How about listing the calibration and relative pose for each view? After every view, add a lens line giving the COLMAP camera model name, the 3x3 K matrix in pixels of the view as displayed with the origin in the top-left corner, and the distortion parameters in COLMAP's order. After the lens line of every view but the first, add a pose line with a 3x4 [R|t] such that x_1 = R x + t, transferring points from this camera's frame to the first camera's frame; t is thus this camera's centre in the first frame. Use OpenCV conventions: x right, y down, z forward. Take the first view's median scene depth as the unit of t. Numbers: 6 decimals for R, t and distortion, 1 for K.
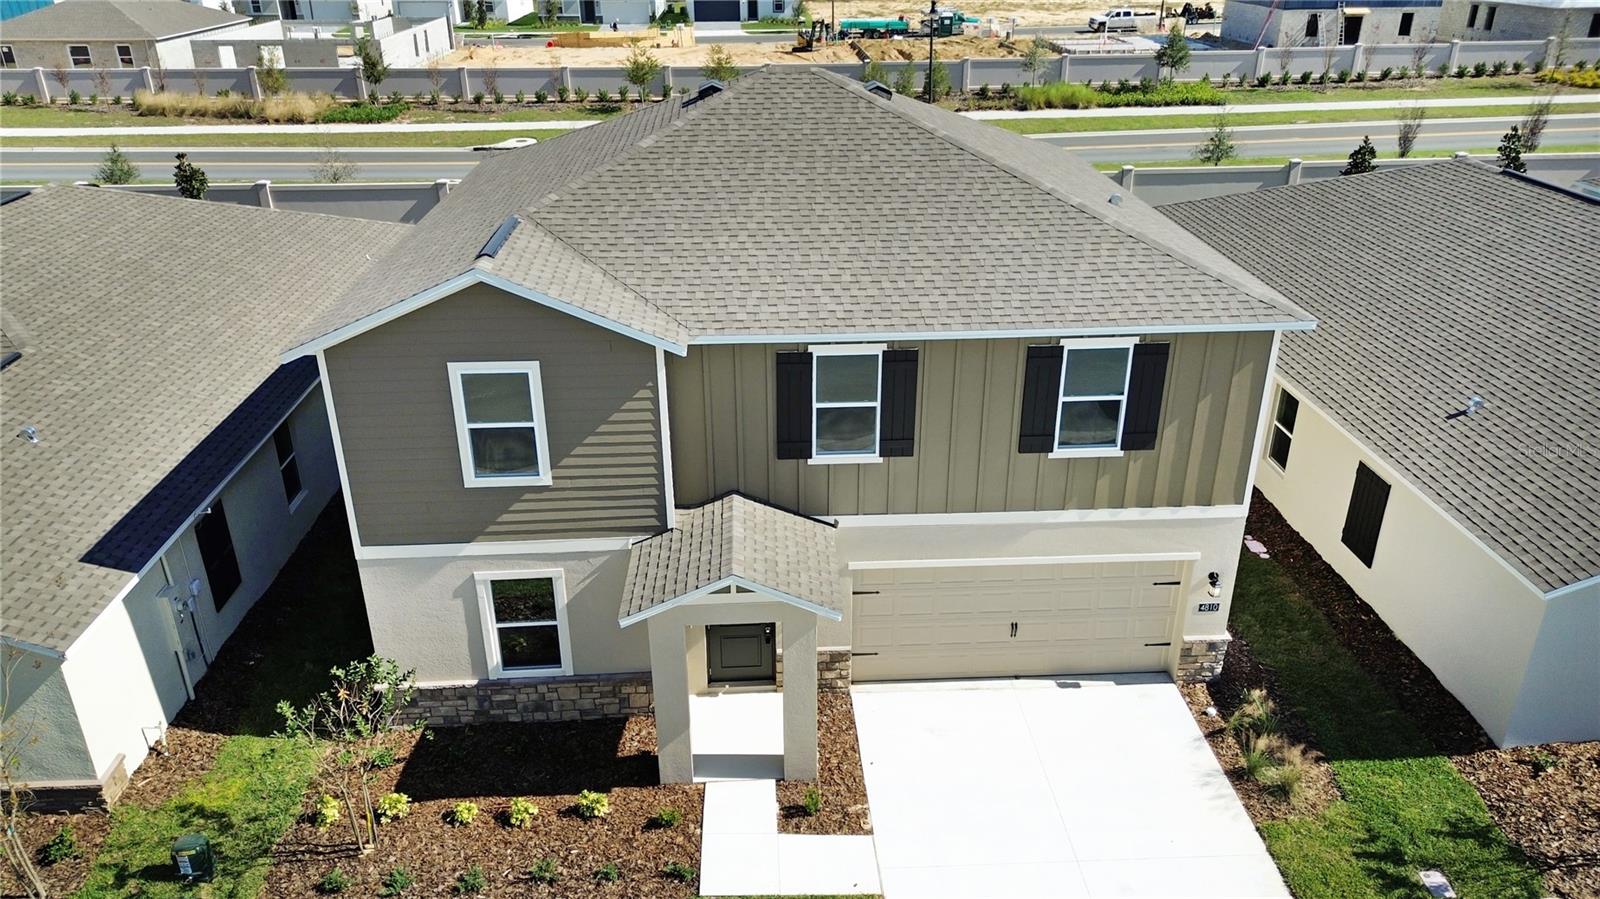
lens RADIAL K [[1138.1, 0, 797.9], [0, 1138.1, 452.2], [0, 0, 1]] dist [0.038275, -0.036175]
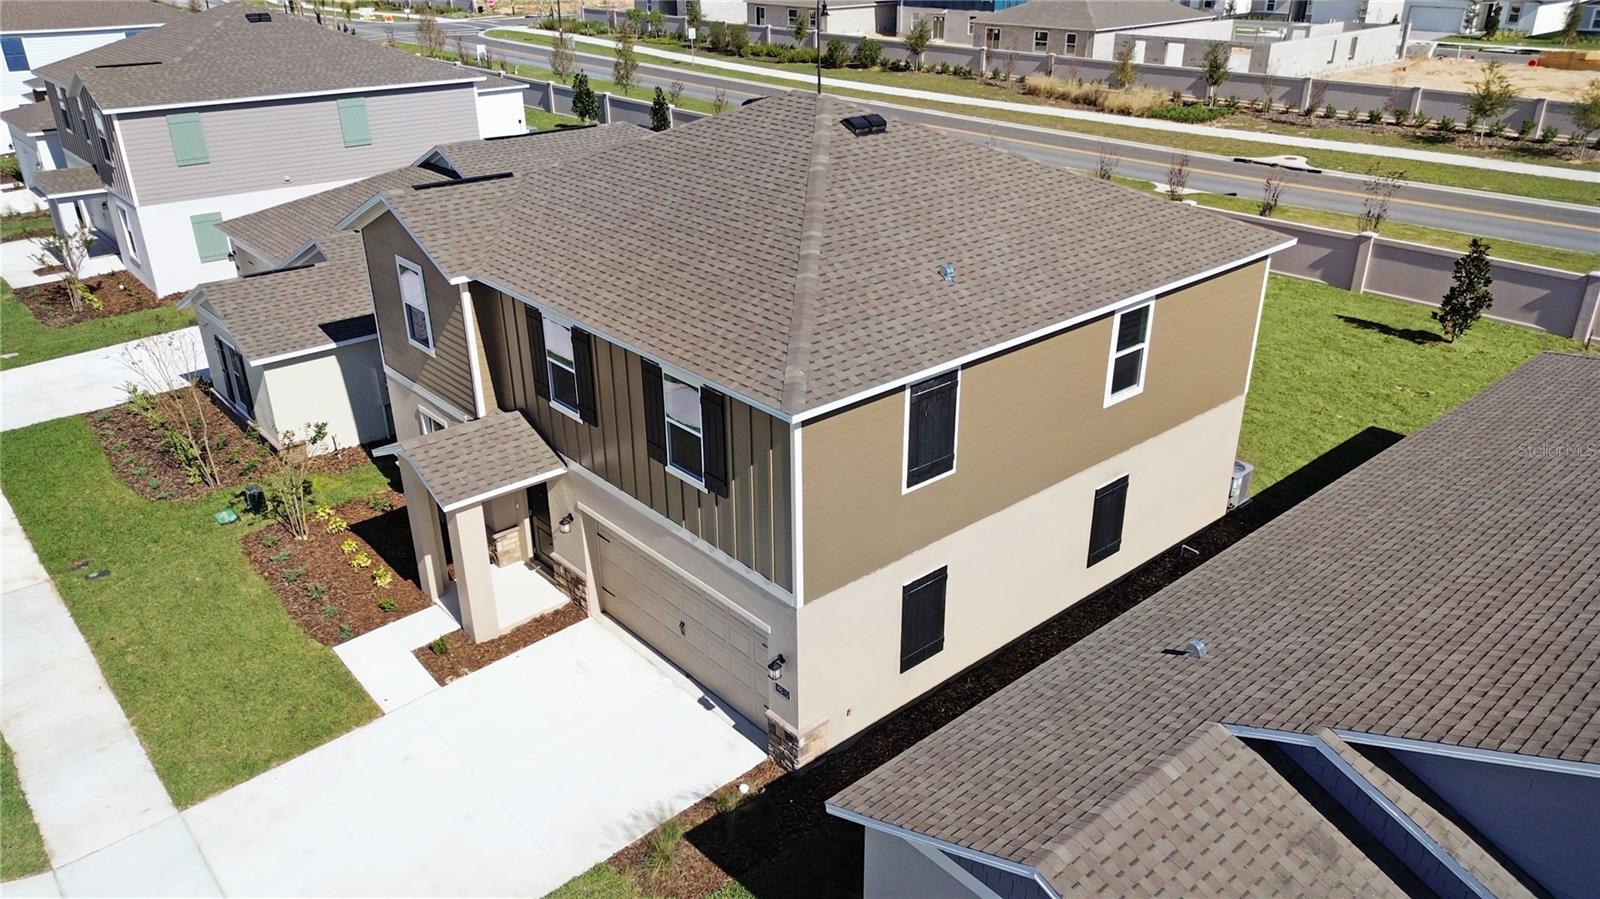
lens RADIAL K [[1138.1, 0, 806.2], [0, 1138.1, 441.1], [0, 0, 1]] dist [0.038275, -0.036175]
pose [[0.619868, 0.323439, -0.714948, 0.251961], [-0.325854, 0.934931, 0.140438, -0.050936], [0.713851, 0.145916, 0.684928, 0.085152]]
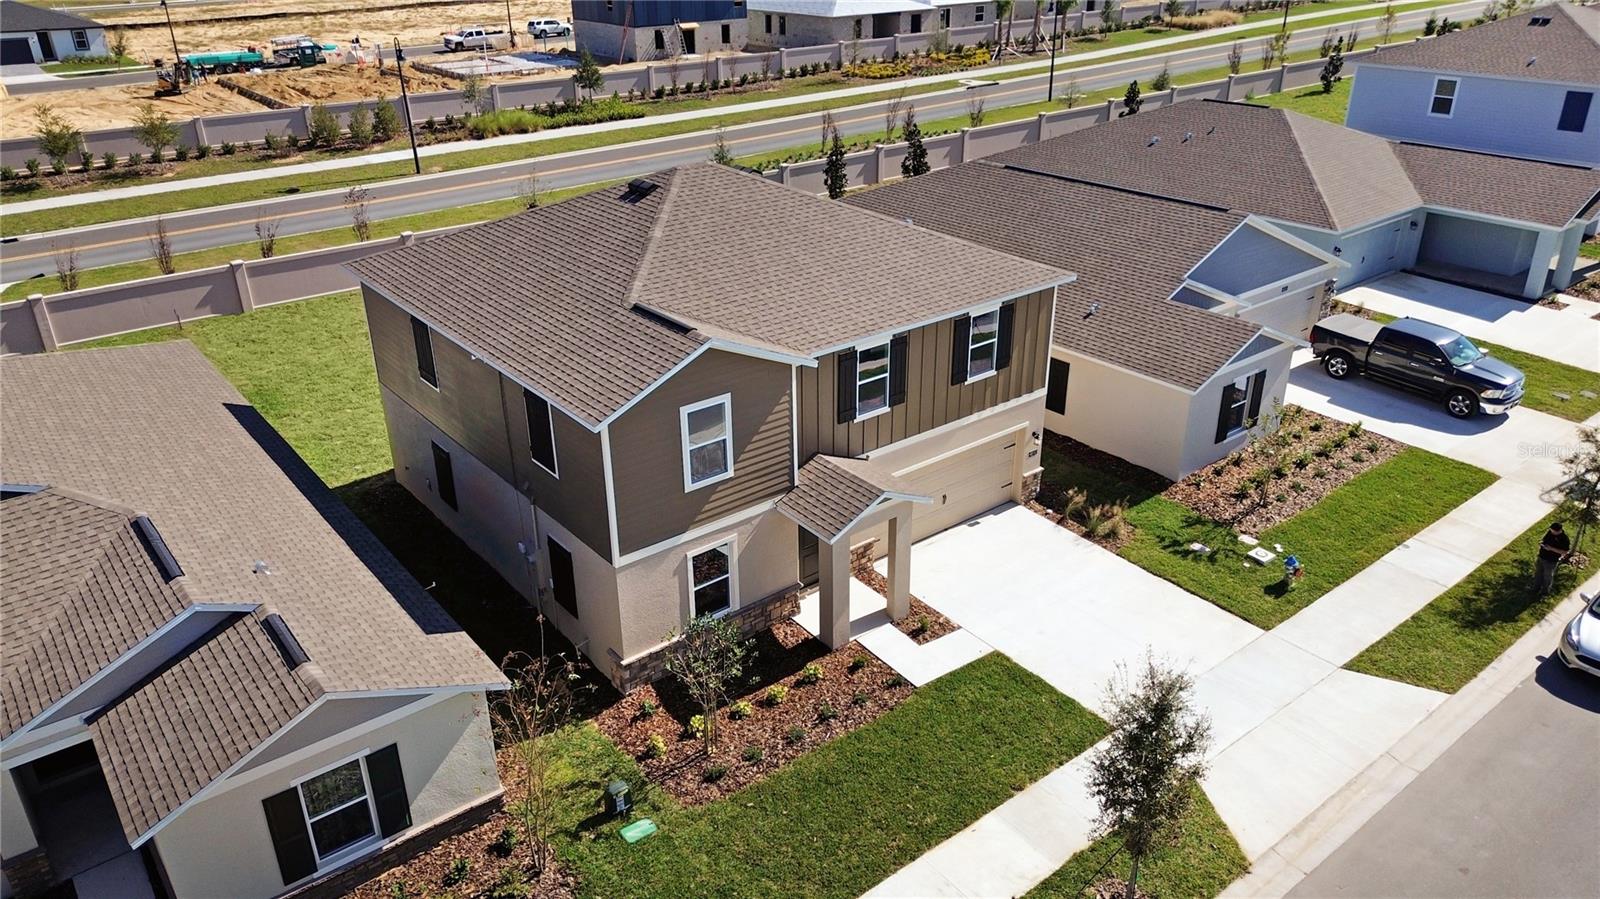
lens RADIAL K [[1138.1, 0, 796.5], [0, 1138.1, 452.0], [0, 0, 1]] dist [0.038275, -0.036175]
pose [[0.816719, -0.251923, 0.519138, -0.204456], [0.249158, 0.965435, 0.076518, -0.020963], [-0.520471, 0.066854, 0.851258, -0.064329]]
